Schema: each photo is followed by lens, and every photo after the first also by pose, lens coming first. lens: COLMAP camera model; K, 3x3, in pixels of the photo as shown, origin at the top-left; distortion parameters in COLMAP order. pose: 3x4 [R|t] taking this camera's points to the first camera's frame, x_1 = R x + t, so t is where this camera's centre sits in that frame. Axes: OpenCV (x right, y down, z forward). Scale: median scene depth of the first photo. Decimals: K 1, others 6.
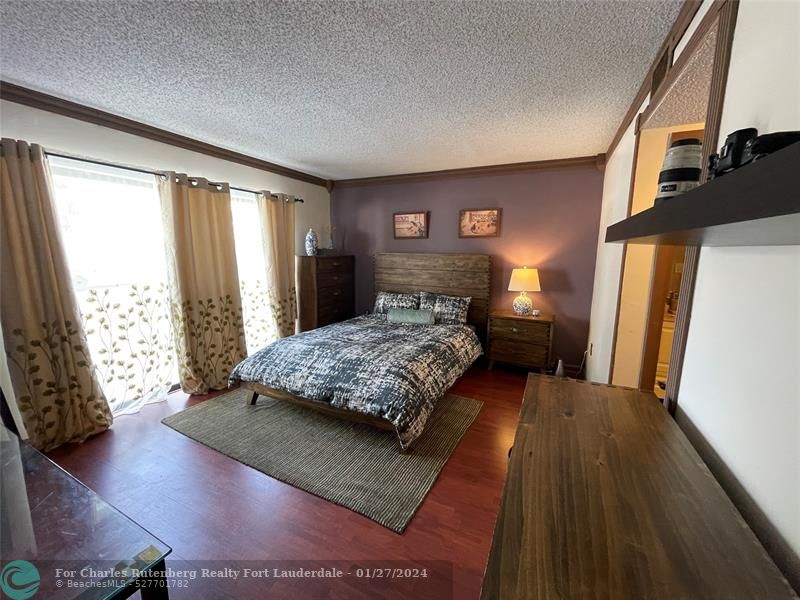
lens RADIAL K [[317.9, 0, 395.1], [0, 317.9, 301.0], [0, 0, 1]] dist [-0.011772, -0.000169]
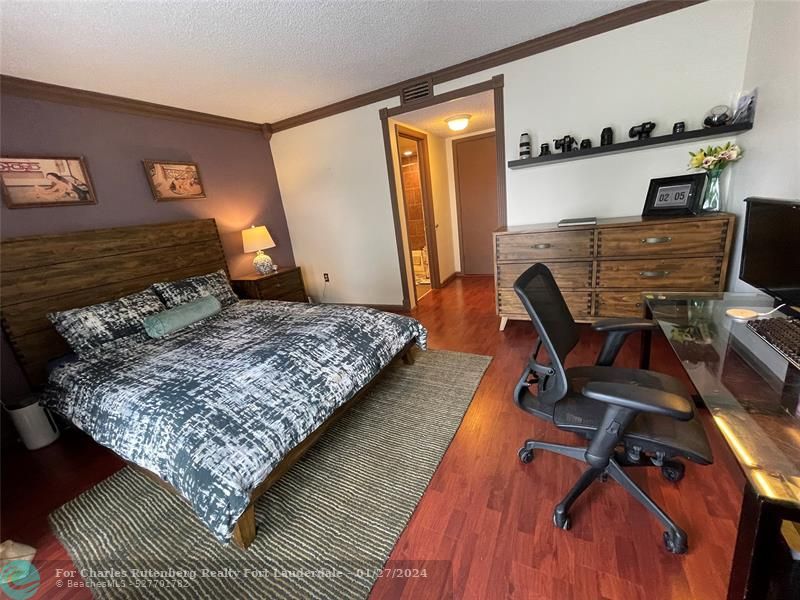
lens RADIAL K [[325.1, 0, 400.3], [0, 325.1, 297.5], [0, 0, 1]] dist [0.001510, -0.000341]
pose [[0.017199, -0.284479, 0.958528, -0.798477], [0.276113, 0.922742, 0.268904, -0.061140], [-0.960971, 0.260037, 0.094418, 0.655228]]
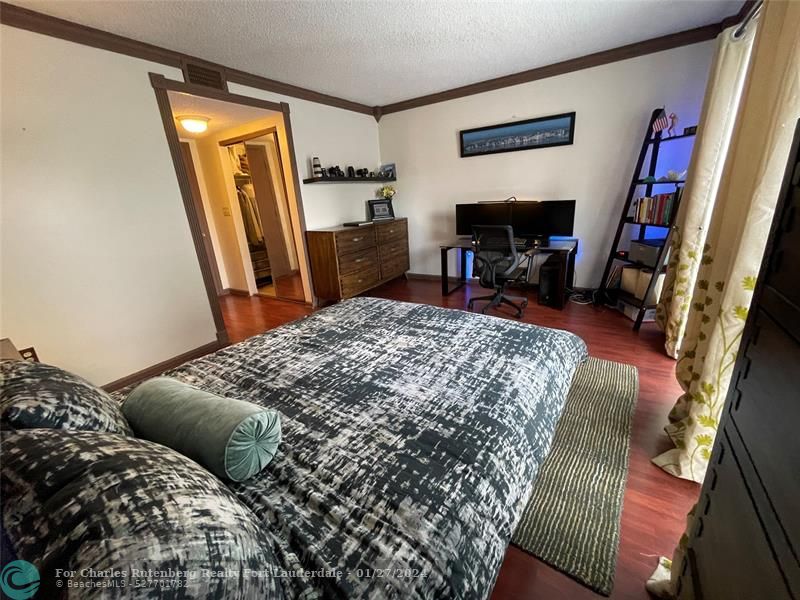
lens RADIAL K [[317.9, 0, 404.3], [0, 317.9, 297.9], [0, 0, 1]] dist [-0.011772, -0.000169]
pose [[-0.990682, 0.013521, 0.135523, -0.360866], [0.074072, 0.888519, 0.452821, -0.162993], [-0.114292, 0.458640, -0.881241, 1.334918]]
